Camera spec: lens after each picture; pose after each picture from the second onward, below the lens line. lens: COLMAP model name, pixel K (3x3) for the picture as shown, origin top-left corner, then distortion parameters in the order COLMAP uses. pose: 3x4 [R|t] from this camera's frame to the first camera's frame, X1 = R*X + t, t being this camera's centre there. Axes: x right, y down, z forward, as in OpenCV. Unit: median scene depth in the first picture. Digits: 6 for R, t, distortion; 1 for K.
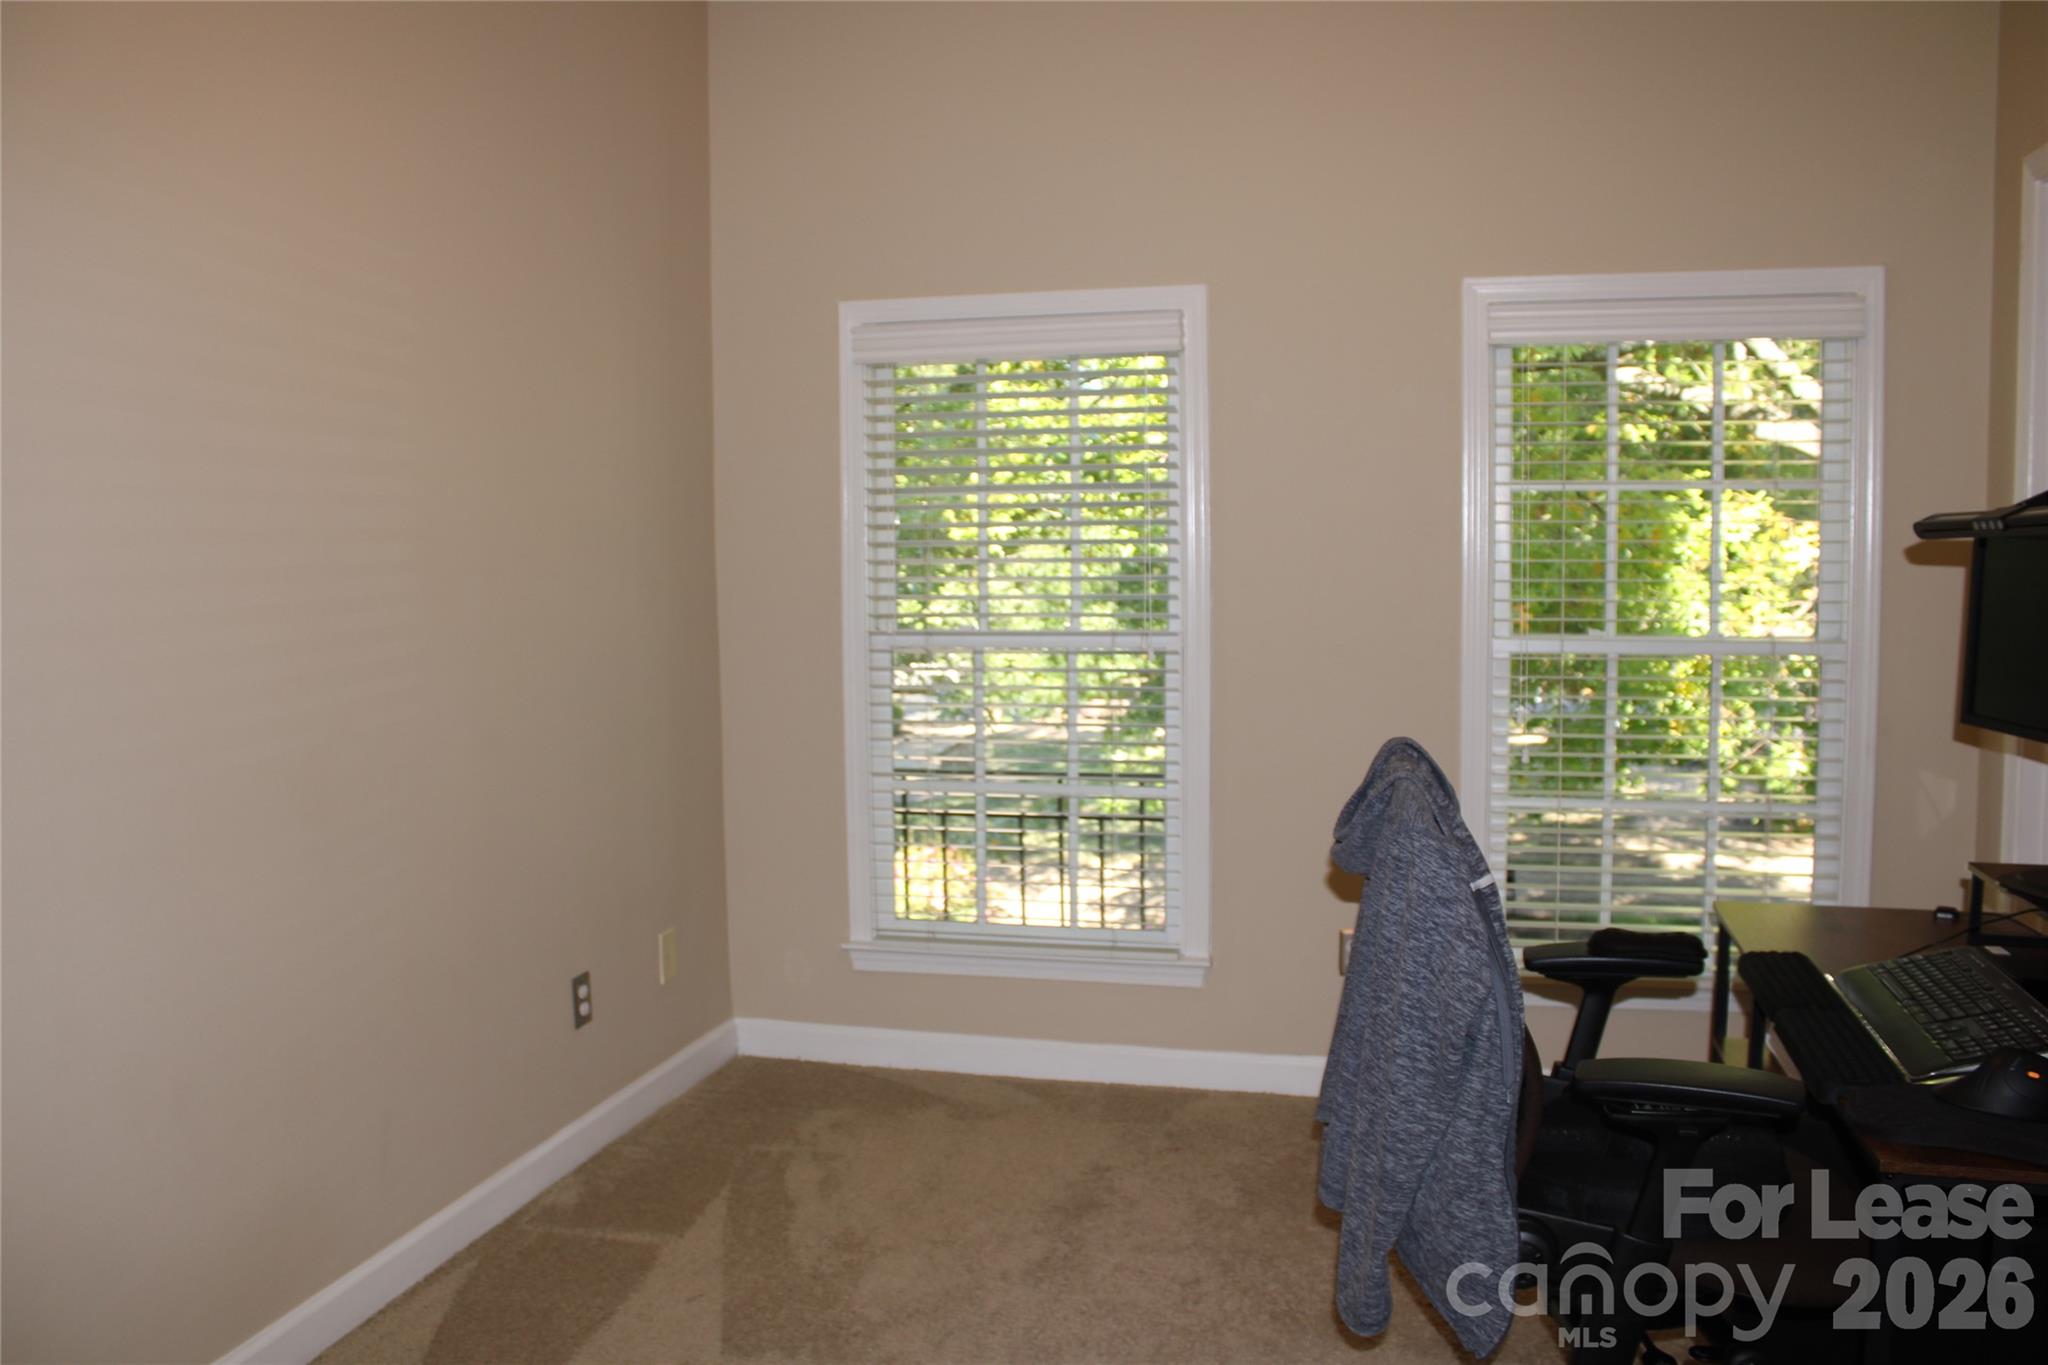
lens RADIAL K [[1697.3, 0, 1029.5], [0, 1697.3, 683.1], [0, 0, 1]] dist [-0.167001, 0.149589]
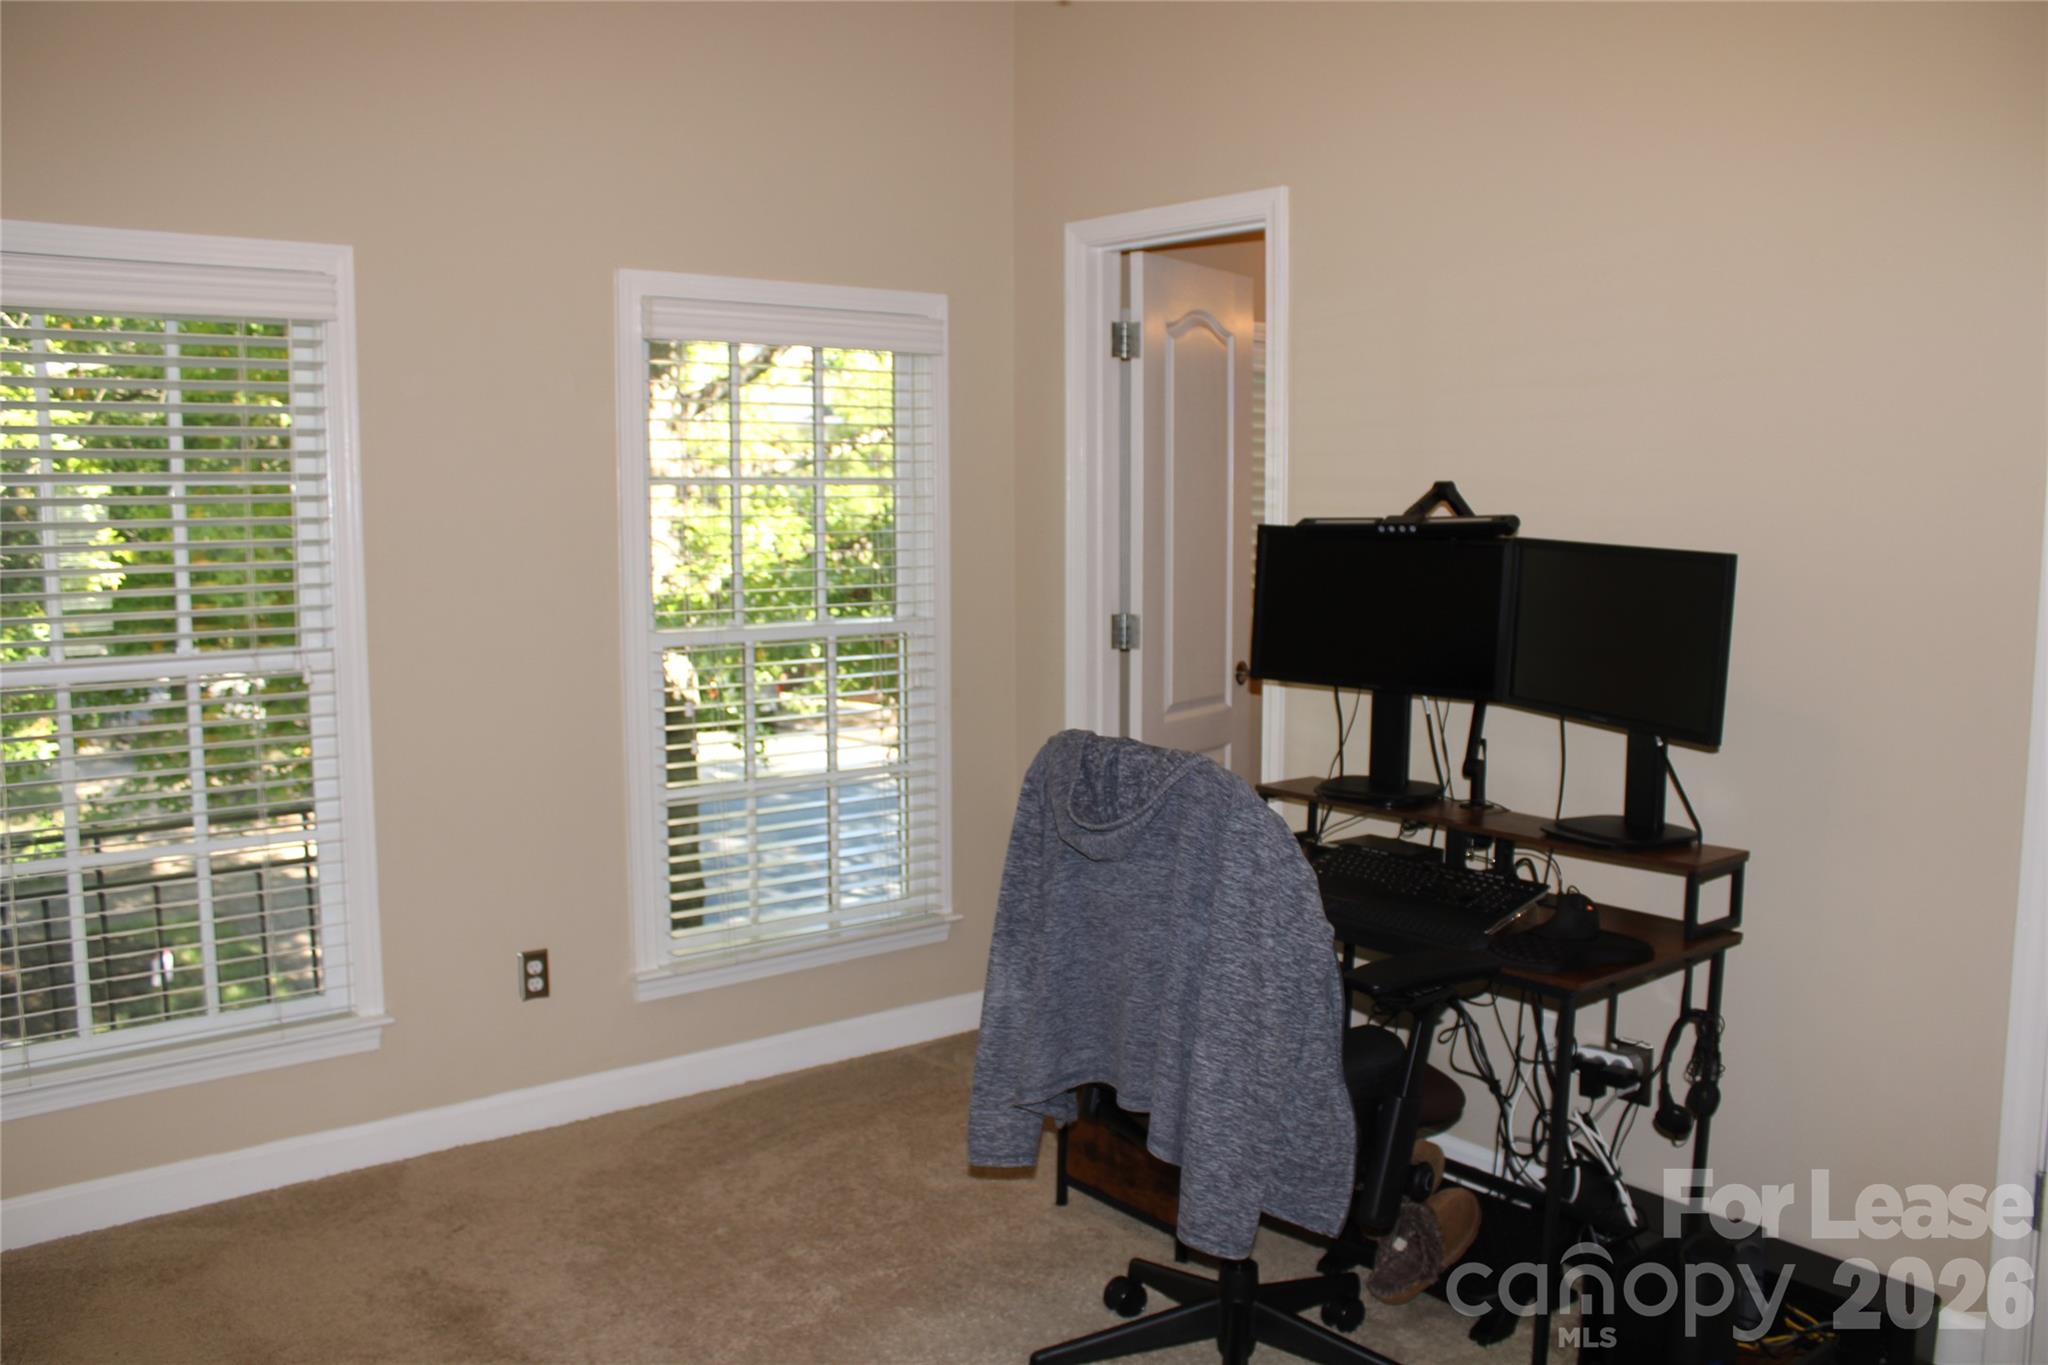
lens RADIAL K [[1697.3, 0, 1029.5], [0, 1697.3, 683.1], [0, 0, 1]] dist [-0.167001, 0.149589]
pose [[0.598144, -0.076907, 0.797690, -0.419560], [0.065334, 0.996751, 0.047108, -0.031981], [-0.798721, 0.023938, 0.601225, 0.235528]]
